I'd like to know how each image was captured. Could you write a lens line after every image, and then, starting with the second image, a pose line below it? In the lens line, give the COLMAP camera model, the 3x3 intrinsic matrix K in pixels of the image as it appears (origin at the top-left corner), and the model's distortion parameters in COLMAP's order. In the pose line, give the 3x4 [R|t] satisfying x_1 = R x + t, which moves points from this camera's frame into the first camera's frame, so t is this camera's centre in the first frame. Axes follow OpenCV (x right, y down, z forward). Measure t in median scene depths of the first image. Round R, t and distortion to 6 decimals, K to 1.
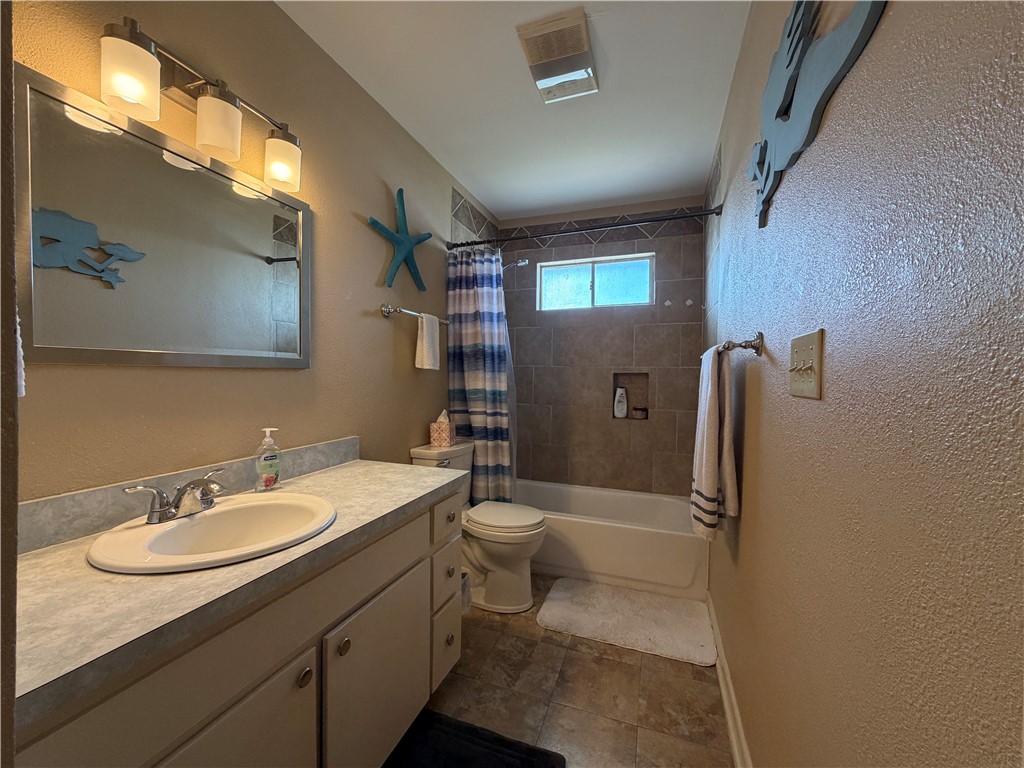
lens RADIAL K [[407.4, 0, 508.7], [0, 407.4, 388.2], [0, 0, 1]] dist [0.000118, 0.000129]
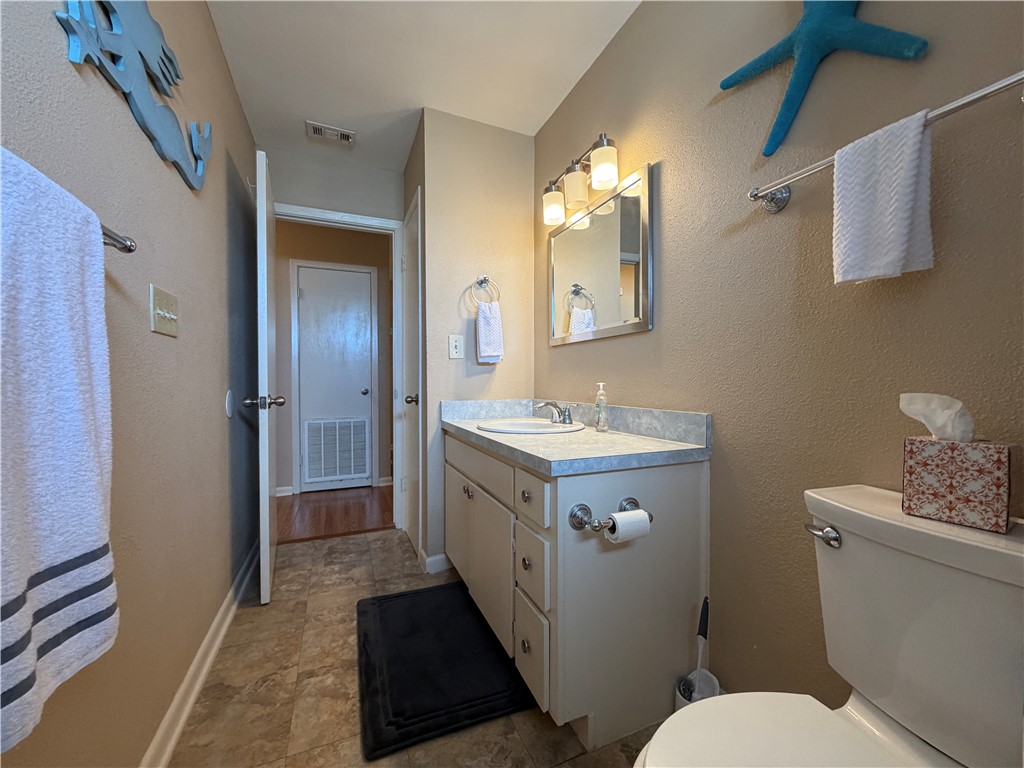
lens RADIAL K [[407.4, 0, 513.8], [0, 407.4, 383.8], [0, 0, 1]] dist [0.000118, 0.000129]
pose [[-0.728435, 0.001139, -0.685113, 0.457984], [-0.024315, 0.999326, 0.027514, 0.068627], [0.684683, 0.036700, -0.727917, 1.636388]]
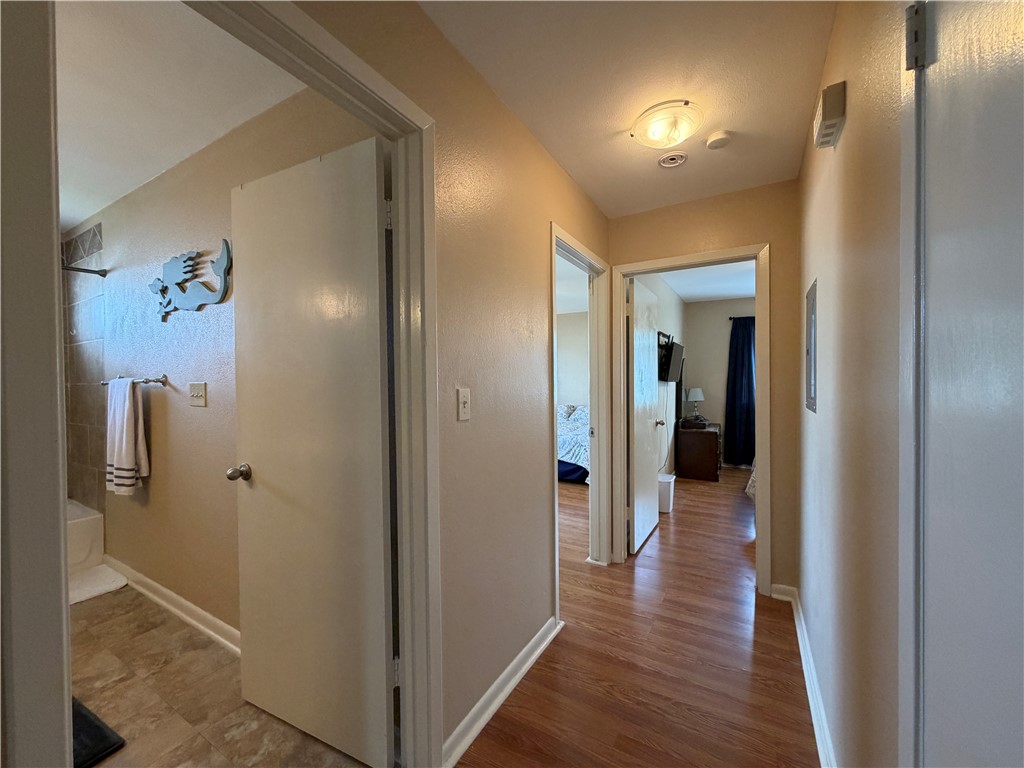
lens RADIAL K [[407.4, 0, 512.1], [0, 407.4, 389.8], [0, 0, 1]] dist [0.000118, 0.000129]
pose [[0.182122, -0.025110, 0.982955, -0.861740], [0.029799, 0.999356, 0.020008, -0.043240], [-0.982824, 0.025647, 0.182753, -0.859641]]
